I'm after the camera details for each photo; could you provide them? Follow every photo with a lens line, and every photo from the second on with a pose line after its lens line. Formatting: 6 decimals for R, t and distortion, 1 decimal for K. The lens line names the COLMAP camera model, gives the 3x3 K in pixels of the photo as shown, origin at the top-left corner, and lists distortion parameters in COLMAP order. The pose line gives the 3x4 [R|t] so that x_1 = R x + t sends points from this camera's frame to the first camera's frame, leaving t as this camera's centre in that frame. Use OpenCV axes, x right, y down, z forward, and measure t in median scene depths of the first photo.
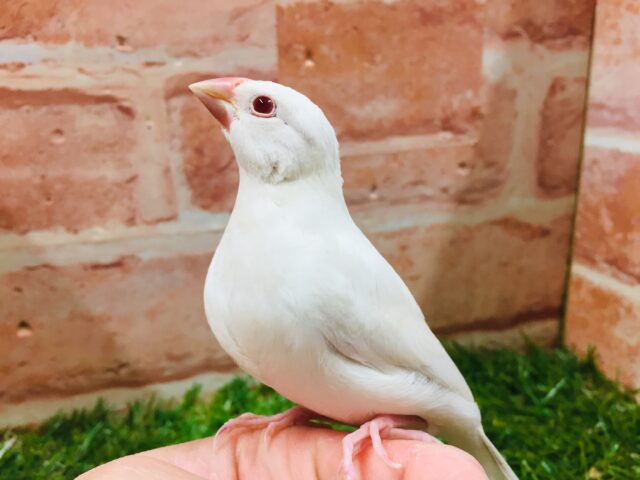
lens RADIAL K [[559.9, 0, 320.0], [0, 559.9, 240.0], [0, 0, 1]] dist [0.079208, -0.160909]
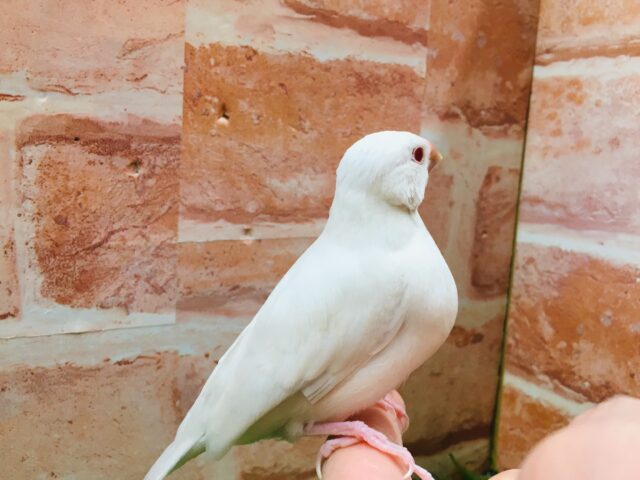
lens RADIAL K [[559.9, 0, 320.0], [0, 559.9, 240.0], [0, 0, 1]] dist [0.079208, -0.160909]
pose [[0.972001, 0.052311, 0.229080, -0.053525], [-0.016371, 0.987612, -0.156062, -0.025084], [-0.234406, 0.147943, 0.960816, 0.214523]]
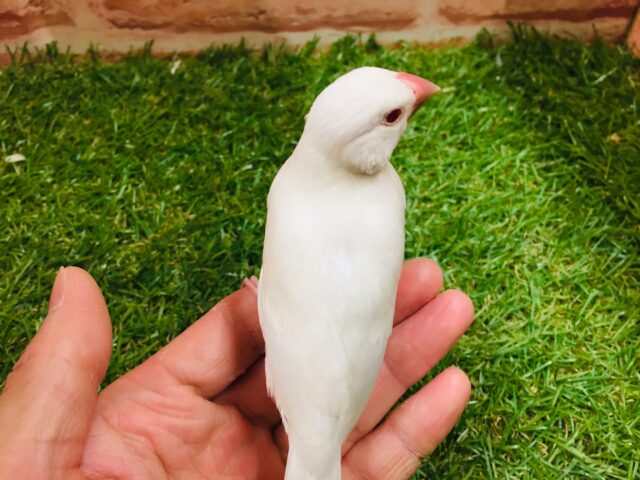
lens RADIAL K [[581.0, 0, 320.0], [0, 581.0, 240.0], [0, 0, 1]] dist [0.076141, -0.161775]
pose [[0.990974, 0.130256, -0.031677, -0.113813], [-0.096891, 0.859280, 0.502246, -0.006150], [0.092640, -0.494643, 0.864144, -0.337071]]
